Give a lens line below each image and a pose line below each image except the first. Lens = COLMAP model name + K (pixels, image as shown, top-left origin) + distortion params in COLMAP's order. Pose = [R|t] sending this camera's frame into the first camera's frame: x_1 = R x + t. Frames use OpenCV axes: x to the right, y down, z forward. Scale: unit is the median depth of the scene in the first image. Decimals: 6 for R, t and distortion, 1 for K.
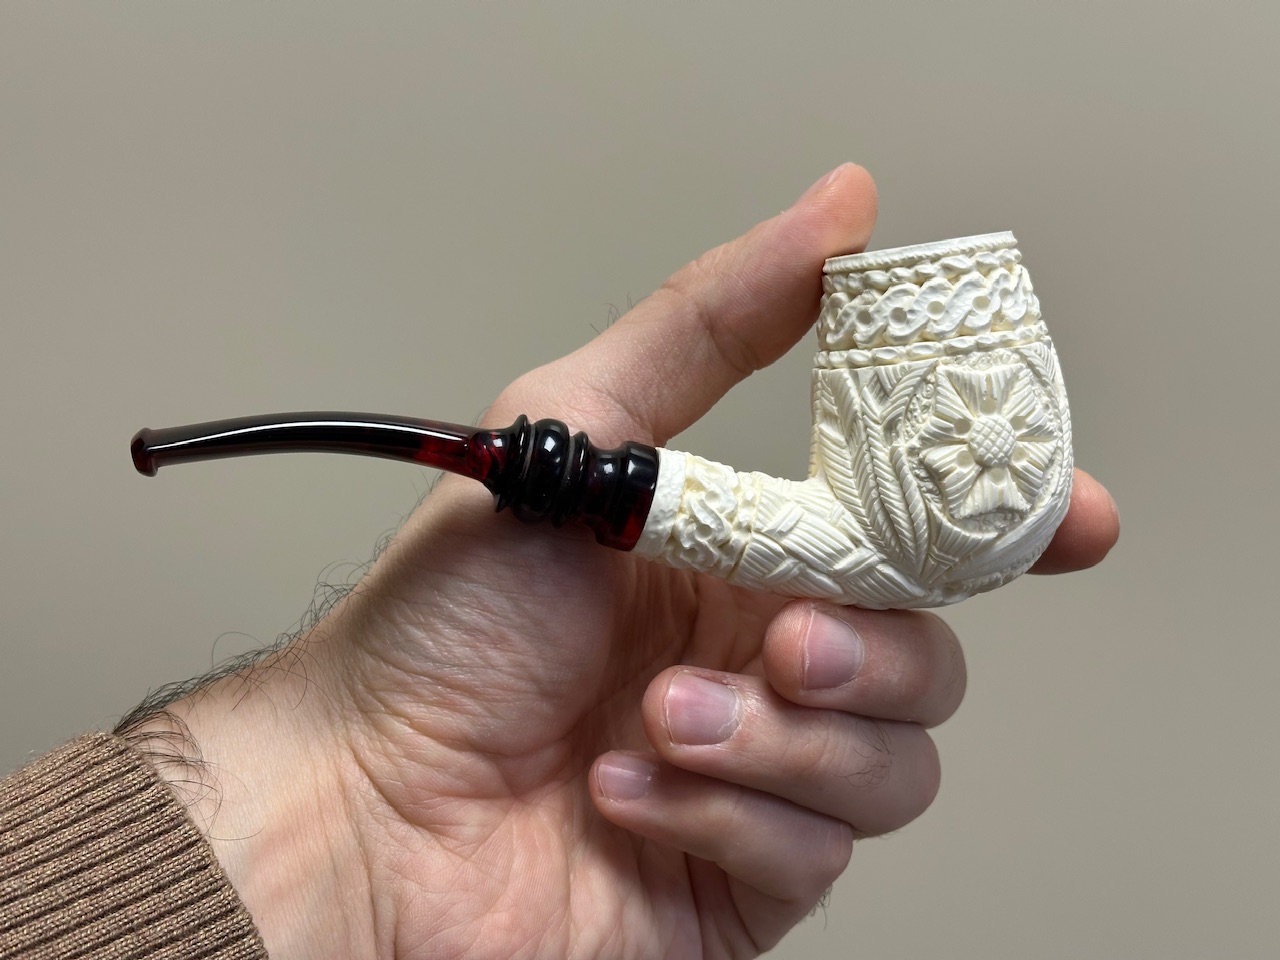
lens RADIAL K [[1794.1, 0, 640.0], [0, 1794.1, 480.0], [0, 0, 1]] dist [-0.002751, -0.009414]
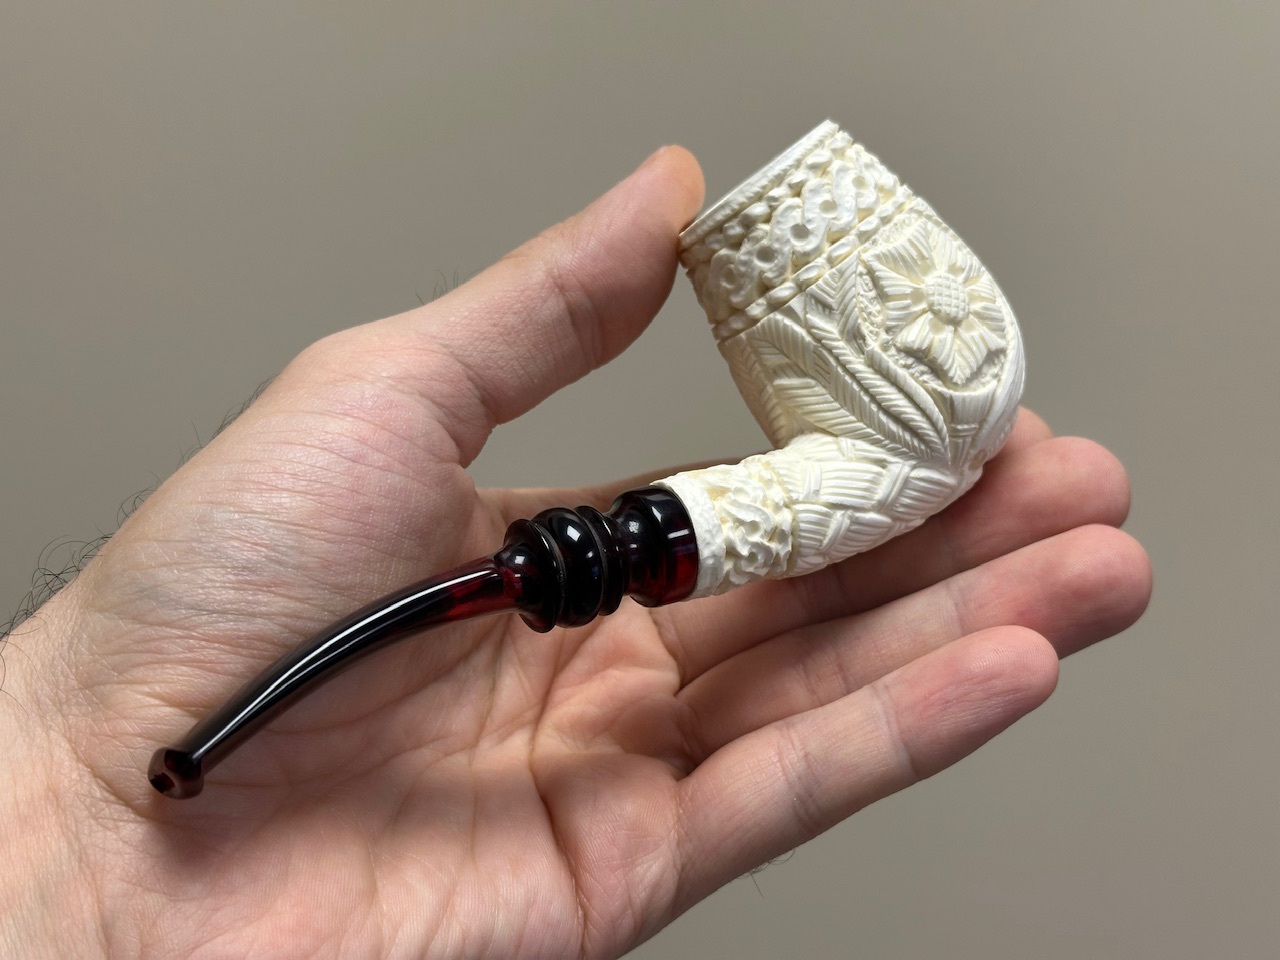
lens RADIAL K [[1794.1, 0, 640.0], [0, 1794.1, 480.0], [0, 0, 1]] dist [-0.002751, -0.009414]
pose [[0.823649, -0.493535, 0.279328, -0.252728], [0.524581, 0.850189, -0.044653, 0.018018], [-0.215444, 0.183309, 0.959157, 0.132616]]
